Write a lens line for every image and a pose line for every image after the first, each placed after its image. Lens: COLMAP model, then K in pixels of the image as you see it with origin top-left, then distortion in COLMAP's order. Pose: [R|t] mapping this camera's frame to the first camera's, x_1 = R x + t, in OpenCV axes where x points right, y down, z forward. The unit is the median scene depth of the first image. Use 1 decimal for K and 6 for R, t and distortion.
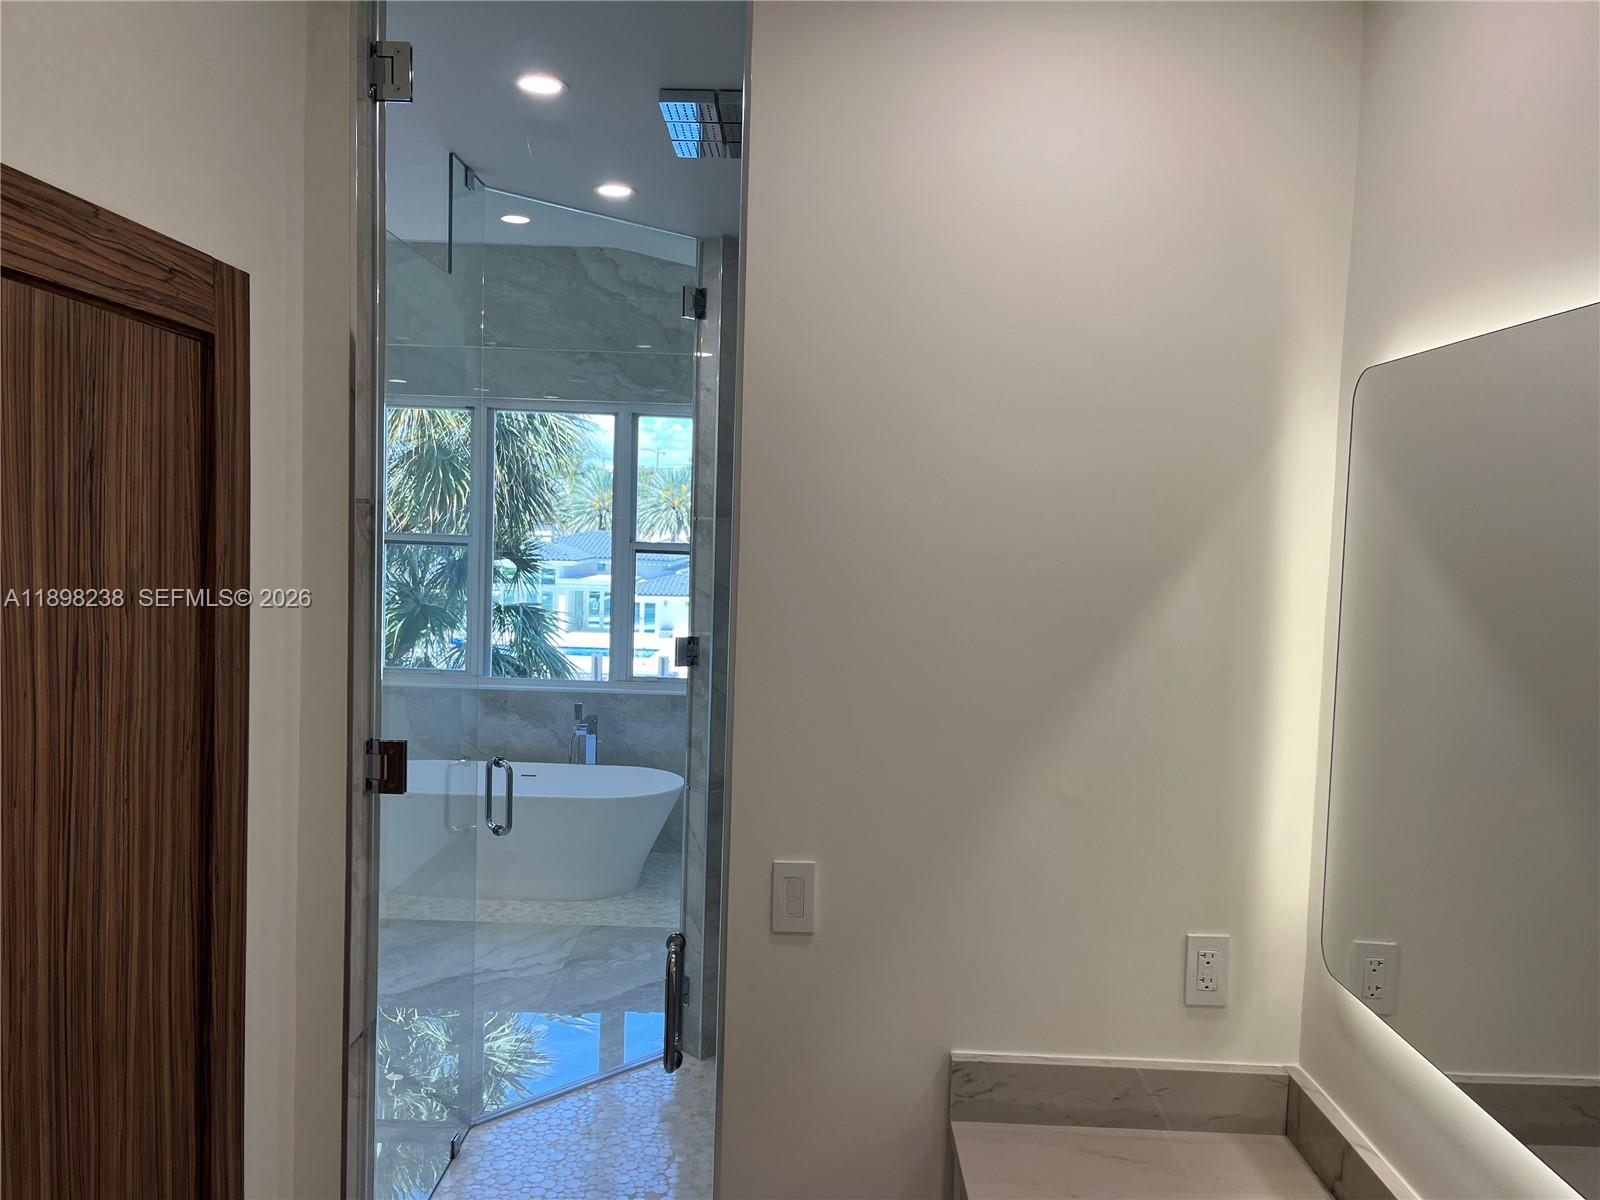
lens RADIAL K [[1203.2, 0, 801.8], [0, 1203.2, 596.4], [0, 0, 1]] dist [0.025148, -0.022593]
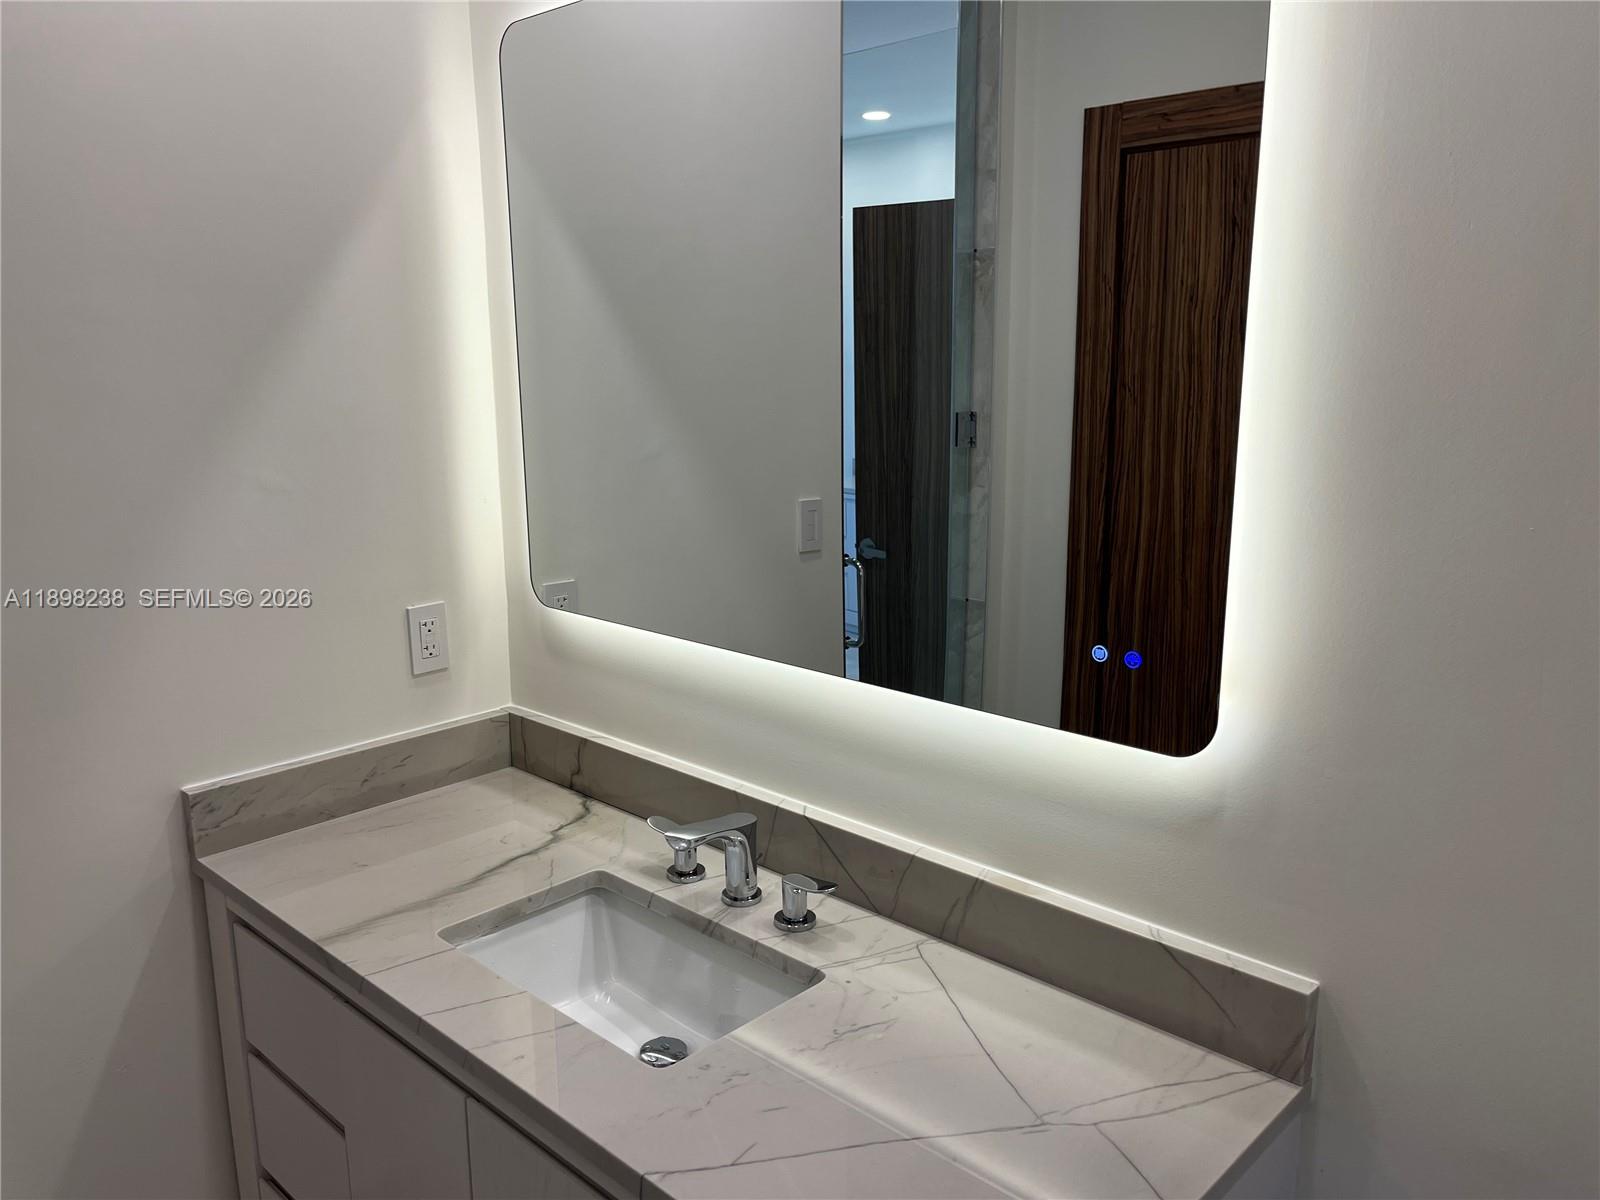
lens RADIAL K [[1203.2, 0, 798.6], [0, 1203.2, 601.8], [0, 0, 1]] dist [0.025148, -0.022593]
pose [[0.683231, -0.193811, 0.704011, -0.171246], [0.068166, 0.976851, 0.202770, 0.091060], [-0.727013, -0.090549, 0.680626, 0.067769]]
